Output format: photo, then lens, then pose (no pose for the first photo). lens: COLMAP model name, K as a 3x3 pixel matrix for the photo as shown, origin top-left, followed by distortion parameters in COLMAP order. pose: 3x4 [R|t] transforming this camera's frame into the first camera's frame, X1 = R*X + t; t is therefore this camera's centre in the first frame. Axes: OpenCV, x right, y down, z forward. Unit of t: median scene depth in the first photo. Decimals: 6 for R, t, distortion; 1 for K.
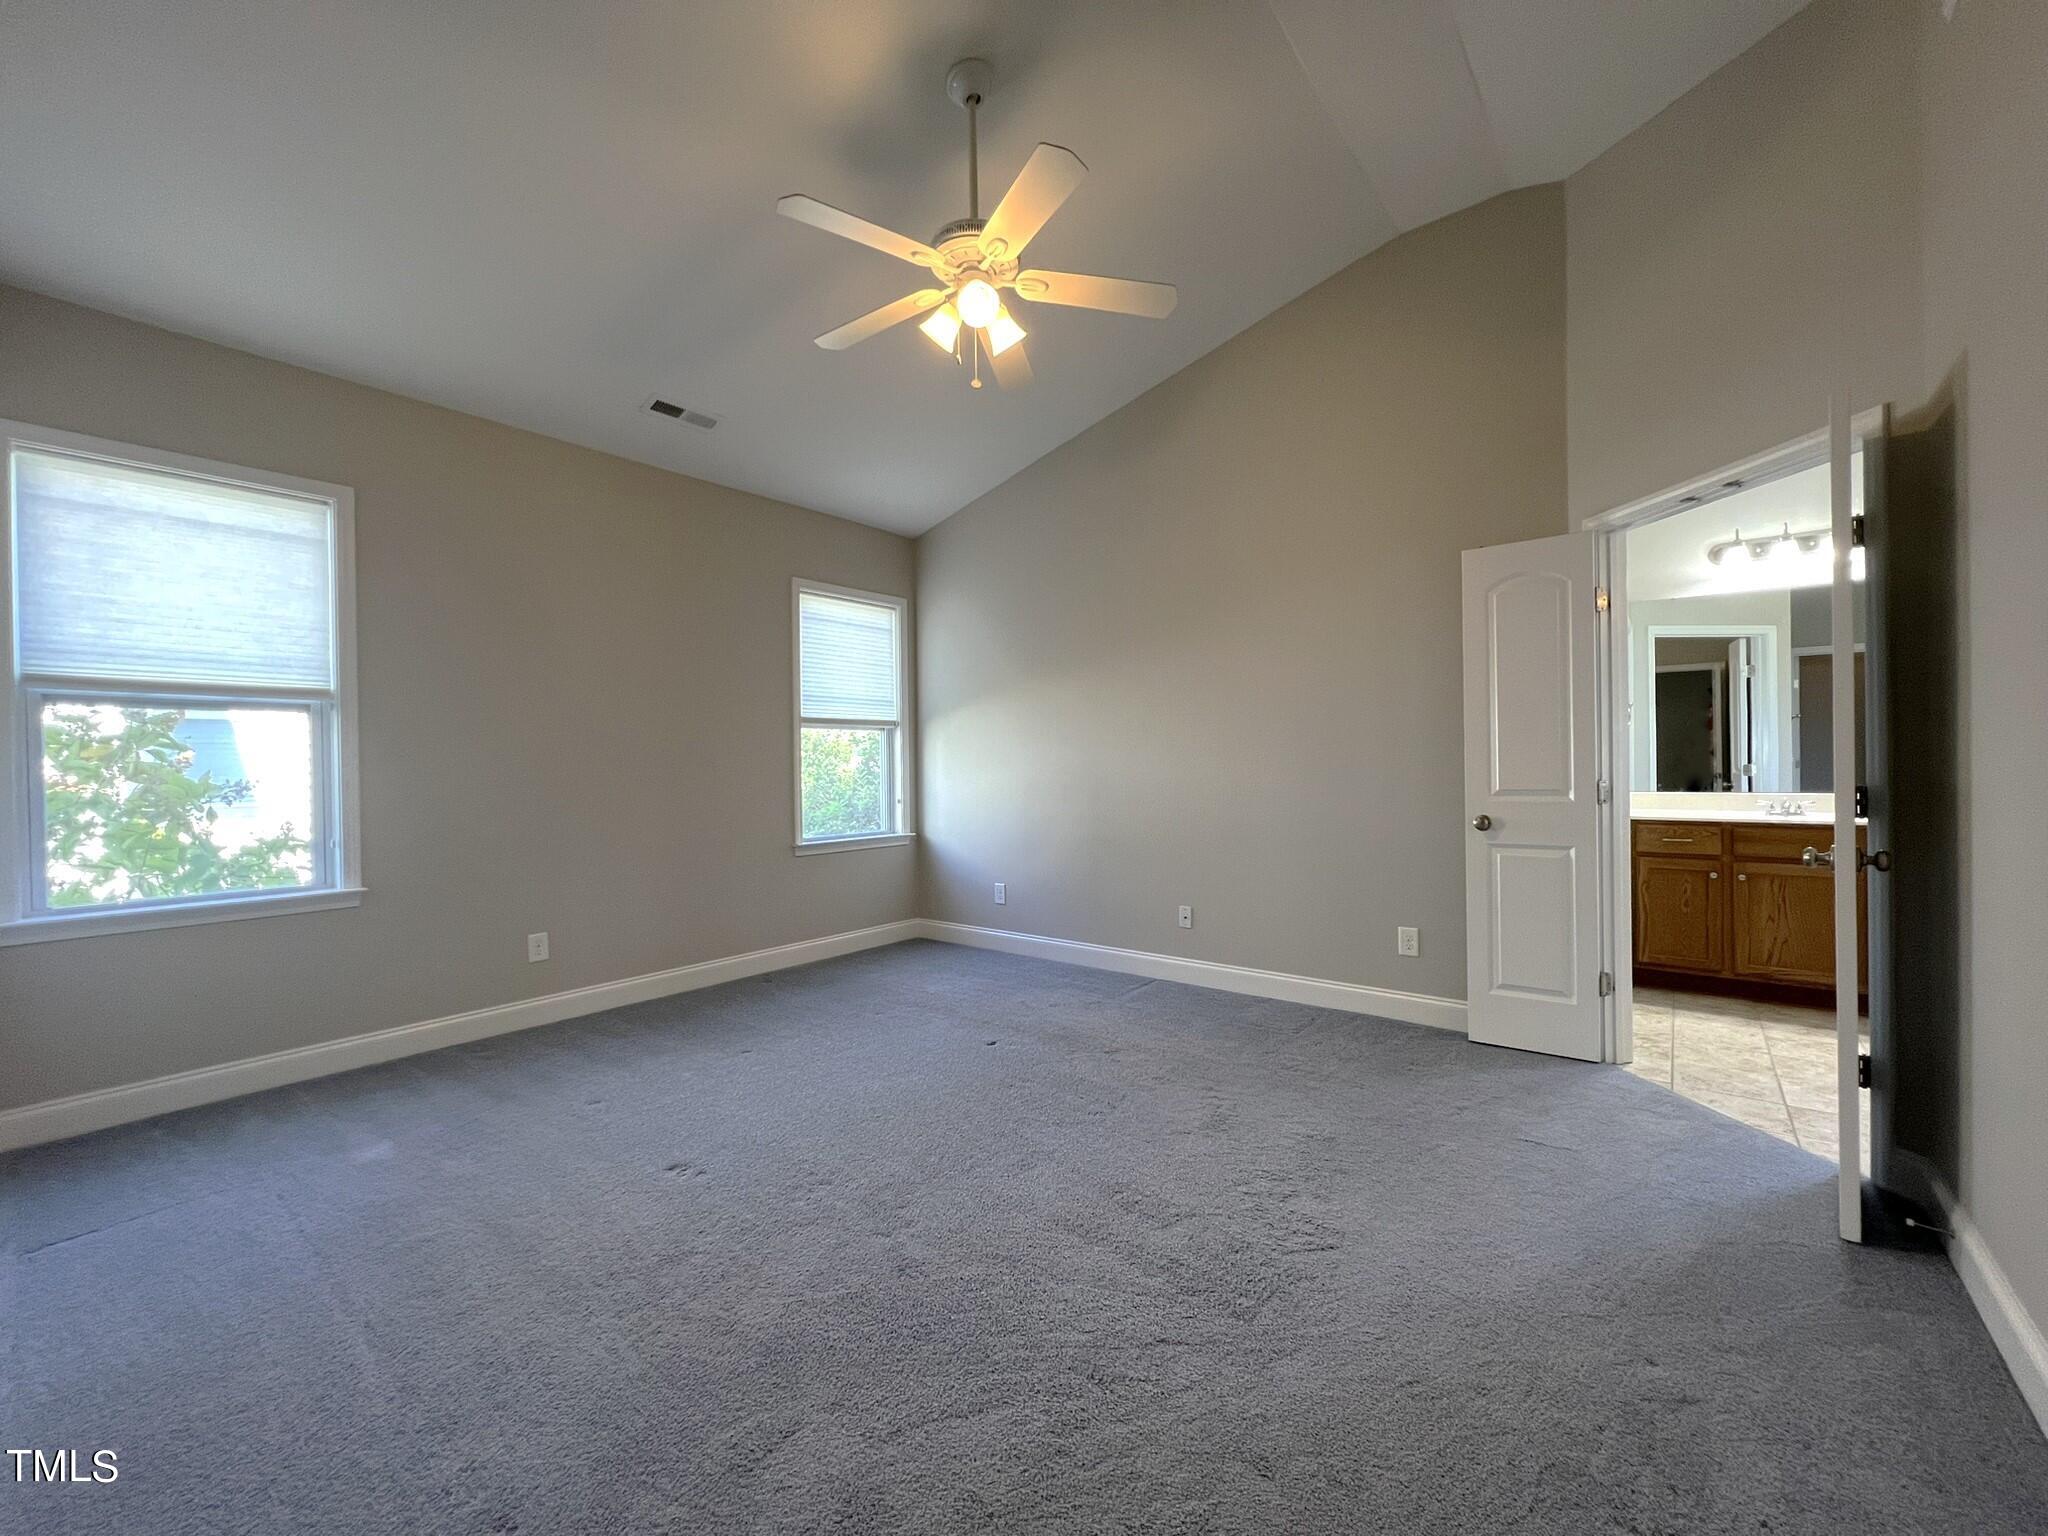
lens RADIAL K [[825.0, 0, 1024.0], [0, 825.0, 768.0], [0, 0, 1]] dist [-0.001504, 0.000103]
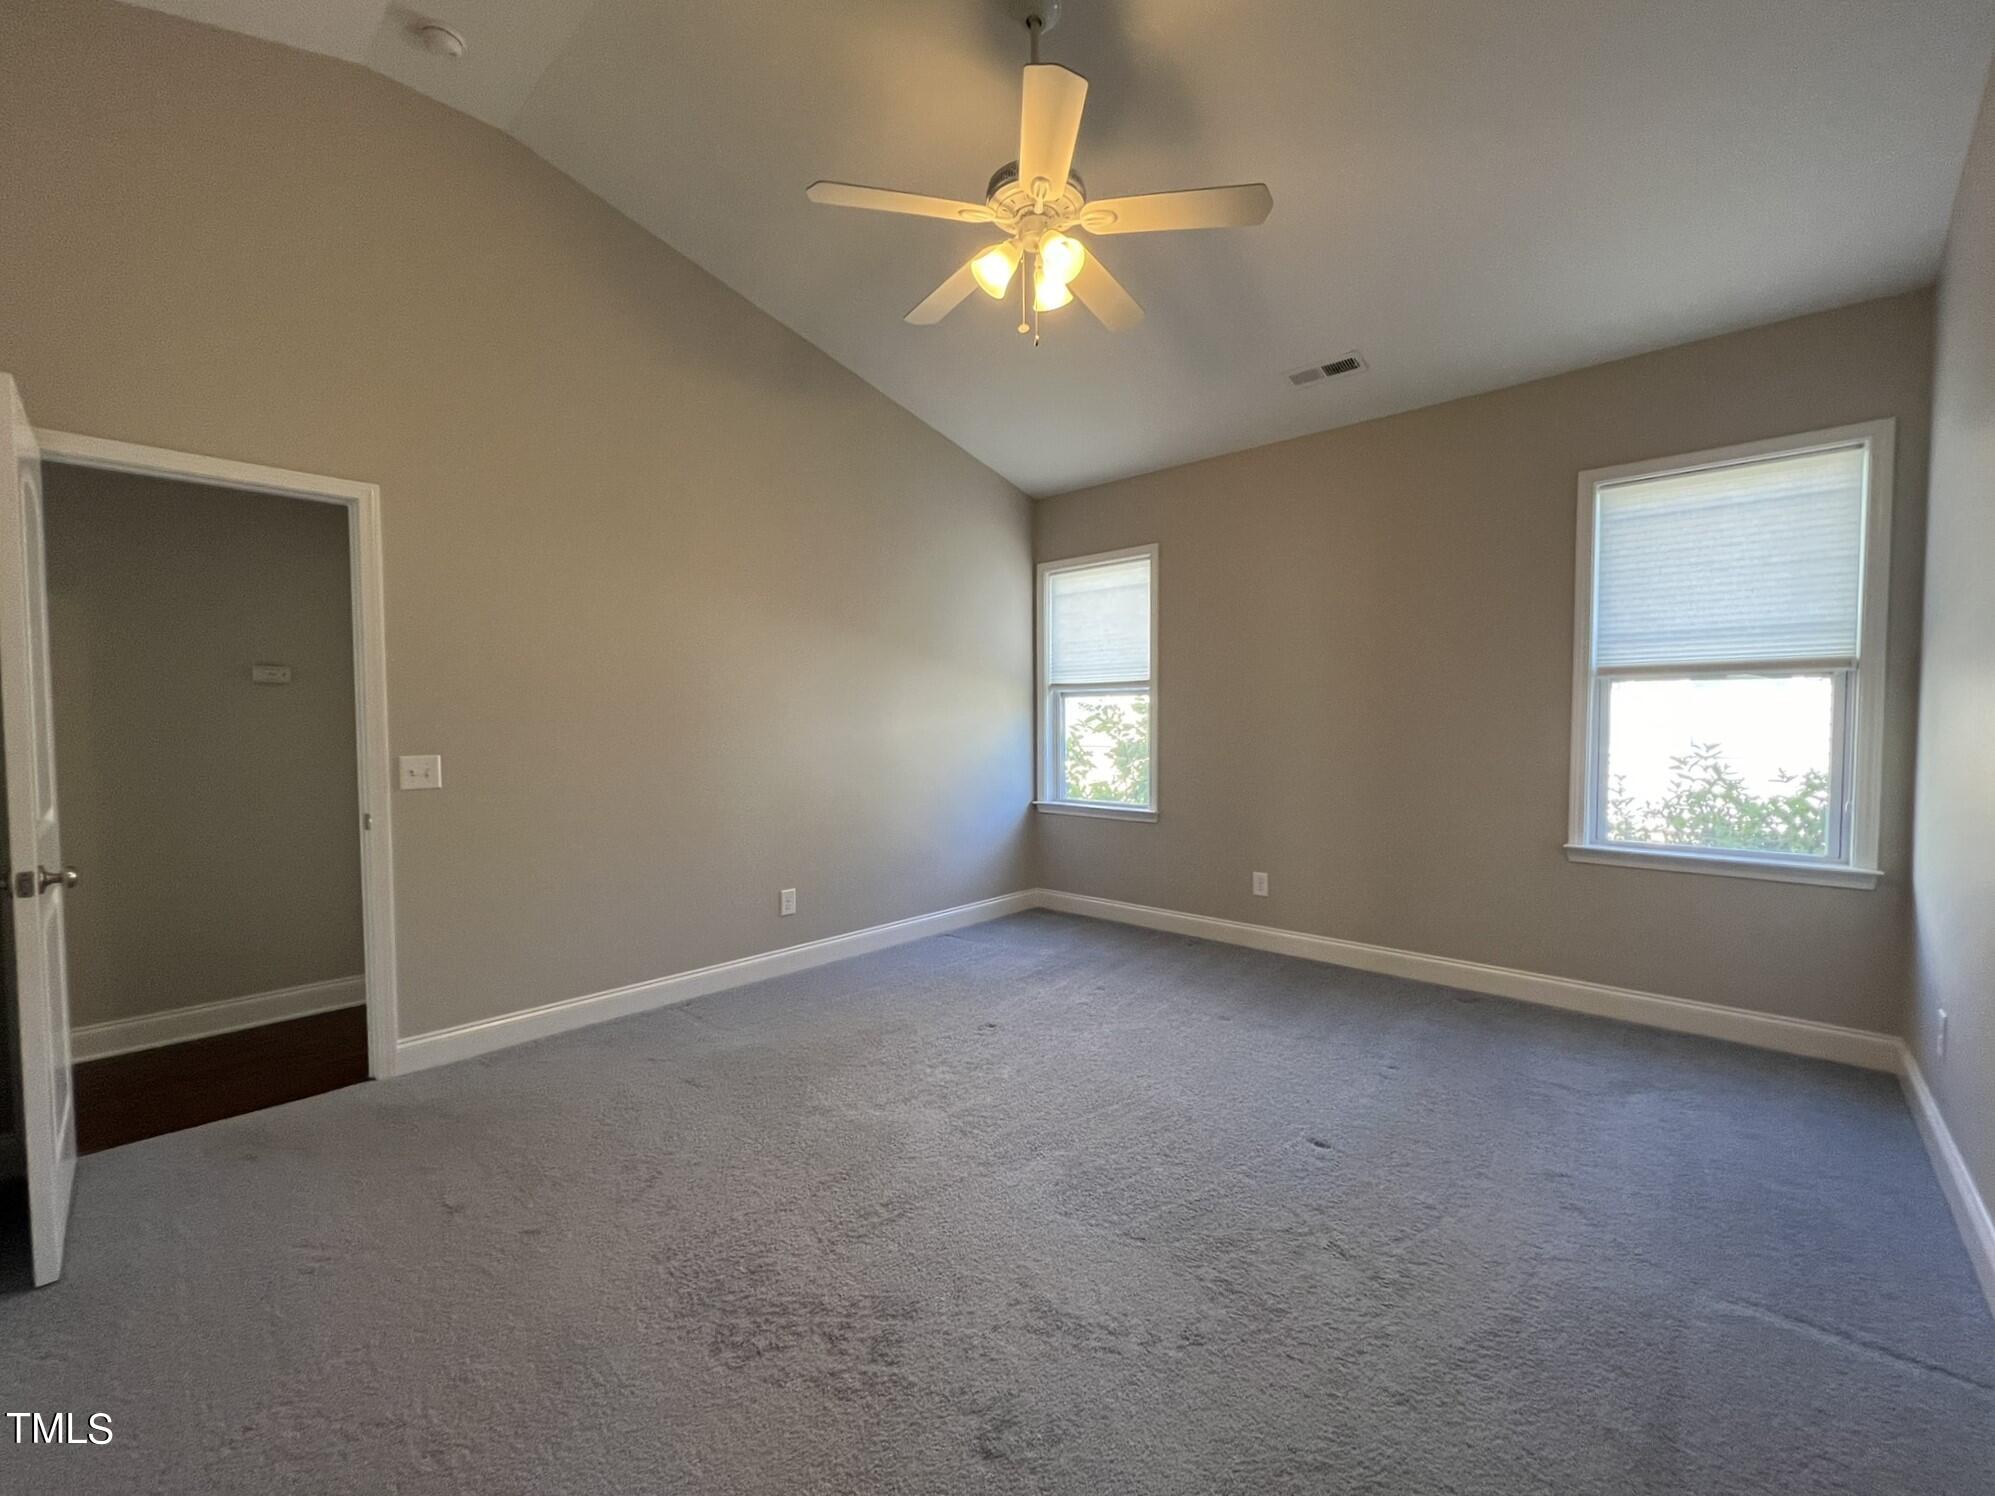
lens RADIAL K [[772.0, 0, 1001.9], [0, 772.0, 770.7], [0, 0, 1]] dist [0.000847, 0.000098]
pose [[-0.041317, 0.060844, -0.997292, 0.413081], [-0.013508, 0.998019, 0.061448, -0.007468], [0.999055, 0.016010, -0.040413, 0.526452]]
